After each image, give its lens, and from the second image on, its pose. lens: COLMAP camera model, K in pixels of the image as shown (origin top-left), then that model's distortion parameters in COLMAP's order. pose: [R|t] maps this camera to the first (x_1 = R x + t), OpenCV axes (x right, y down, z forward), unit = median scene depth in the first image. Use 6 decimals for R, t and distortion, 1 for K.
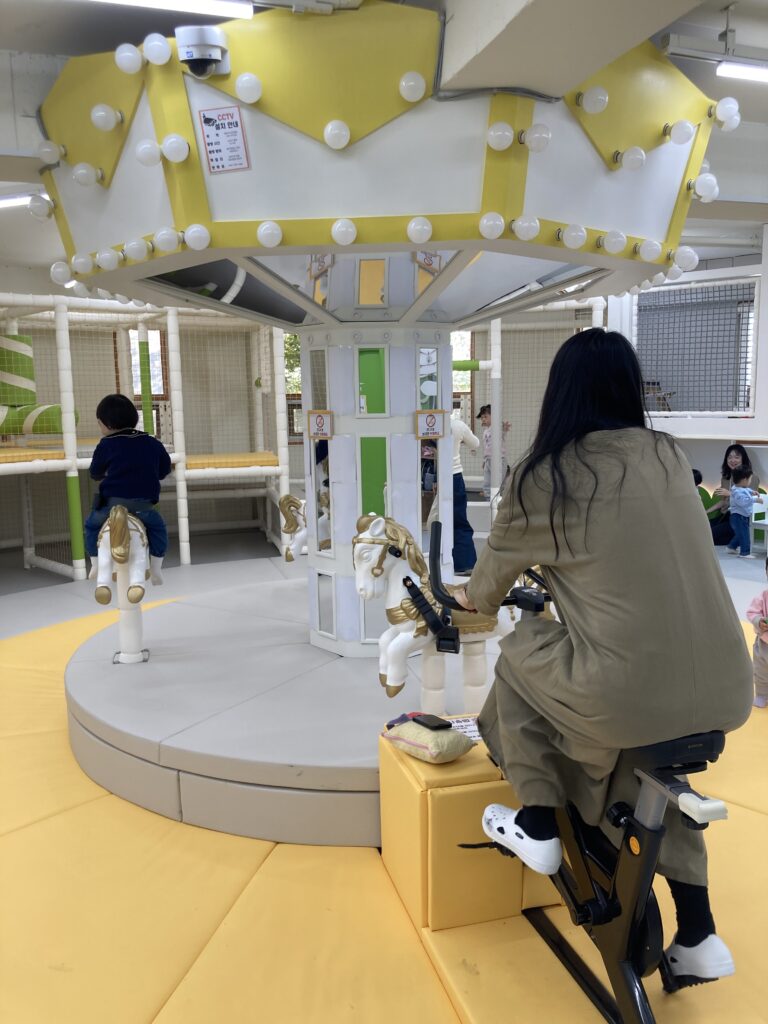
lens RADIAL K [[849.4, 0, 383.2], [0, 849.4, 508.6], [0, 0, 1]] dist [0.034201, -0.012067]
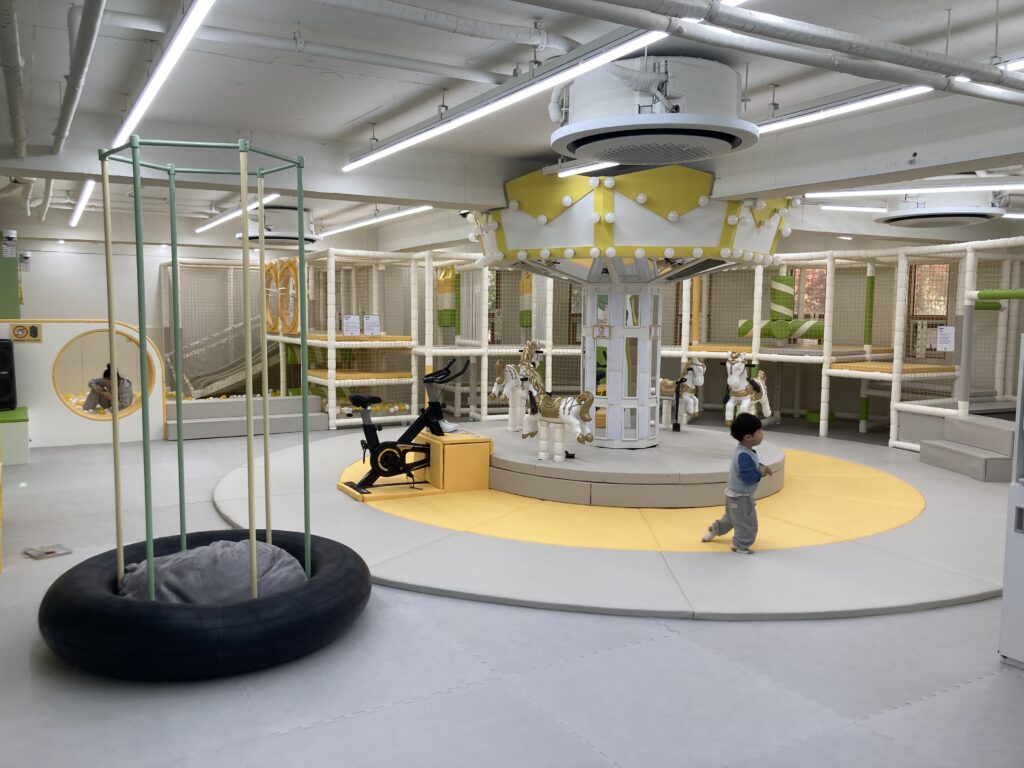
lens RADIAL K [[849.4, 0, 508.1], [0, 849.4, 386.5], [0, 0, 1]] dist [0.034201, -0.012067]
pose [[0.975732, -0.004818, 0.218915, -0.863539], [0.014460, 0.998993, -0.042463, 0.132323], [-0.218490, 0.044598, 0.974819, -1.066047]]
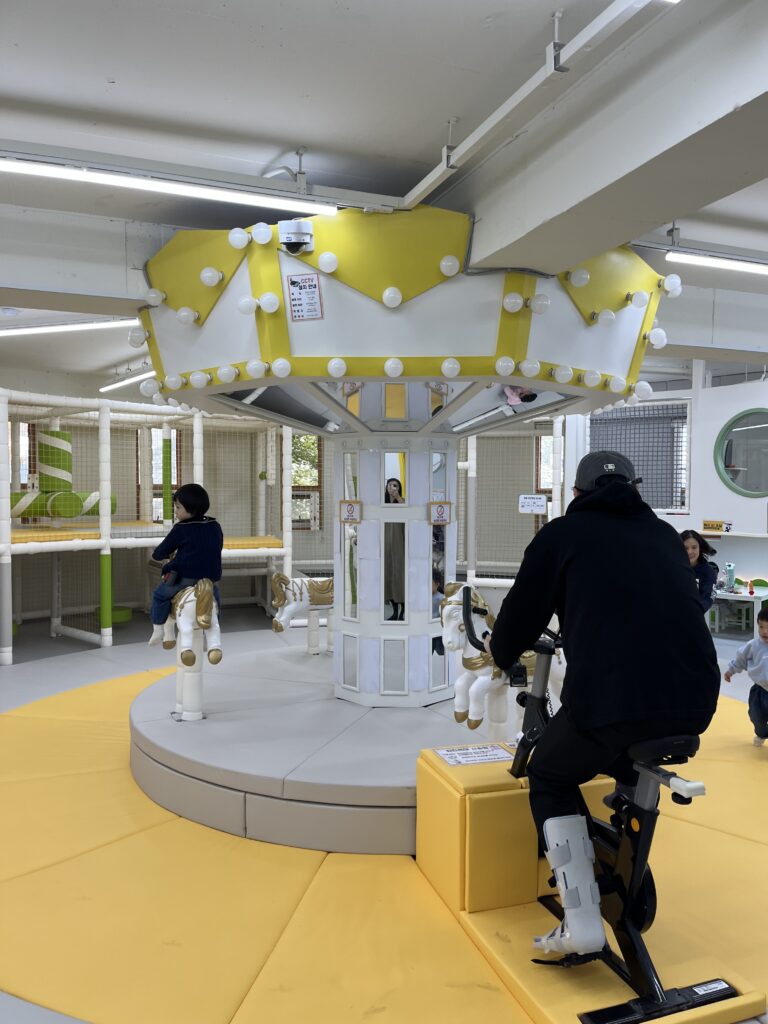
lens RADIAL K [[781.5, 0, 384.6], [0, 781.5, 508.9], [0, 0, 1]] dist [0.052505, -0.009806]
pose [[0.998635, 0.019523, 0.048439, -0.094520], [-0.014231, 0.994126, -0.107289, 0.020960], [-0.050249, 0.106453, 0.993047, -0.150968]]
